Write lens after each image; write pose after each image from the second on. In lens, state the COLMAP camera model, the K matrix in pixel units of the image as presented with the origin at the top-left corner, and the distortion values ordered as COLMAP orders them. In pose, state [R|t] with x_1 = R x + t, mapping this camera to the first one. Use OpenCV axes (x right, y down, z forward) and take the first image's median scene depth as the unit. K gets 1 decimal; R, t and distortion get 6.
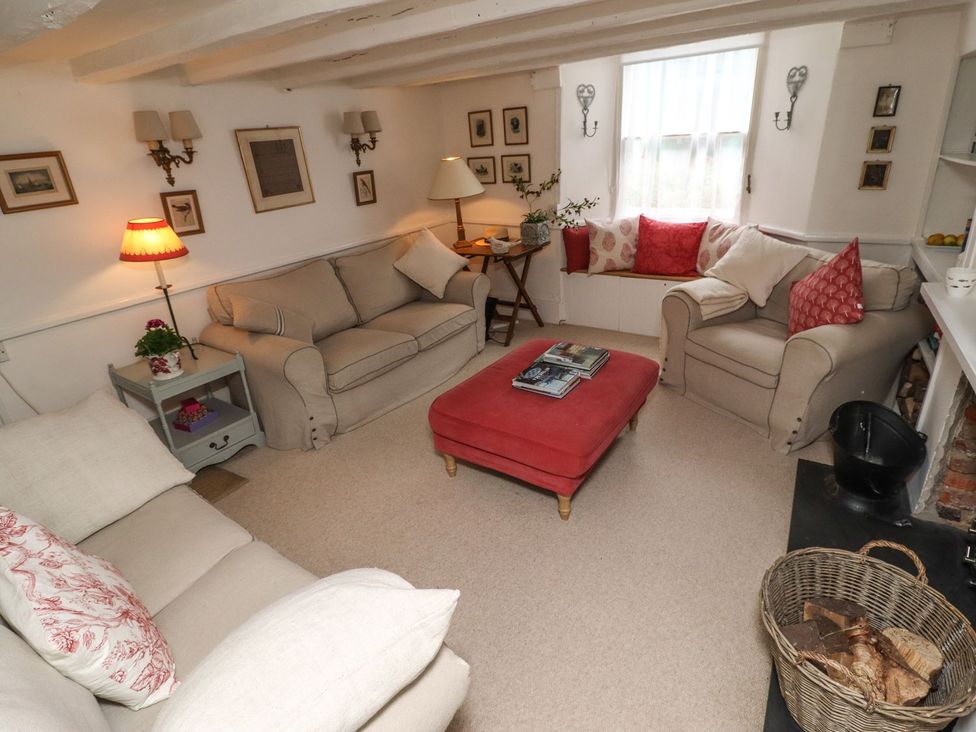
lens RADIAL K [[506.2, 0, 491.5], [0, 506.2, 366.2], [0, 0, 1]] dist [-0.006552, -0.007961]
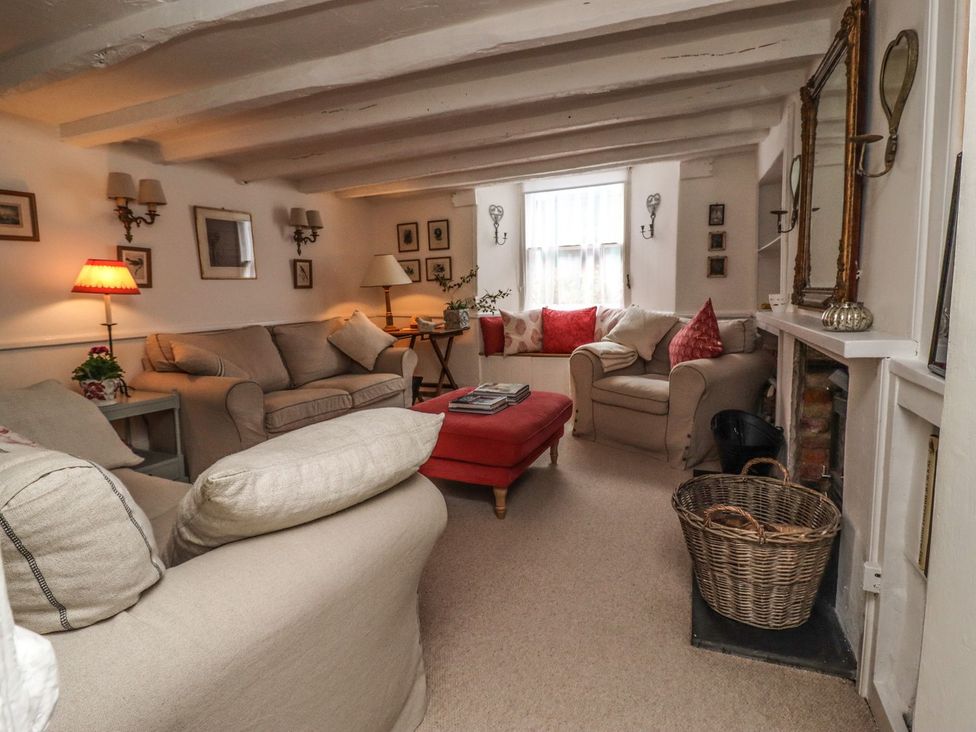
lens RADIAL K [[506.2, 0, 488.5], [0, 506.2, 361.9], [0, 0, 1]] dist [-0.006552, -0.007961]
pose [[0.984618, 0.015374, 0.174044, -0.050165], [0.035002, 0.958572, -0.282692, 0.194211], [-0.171180, 0.284435, 0.943289, -0.070868]]
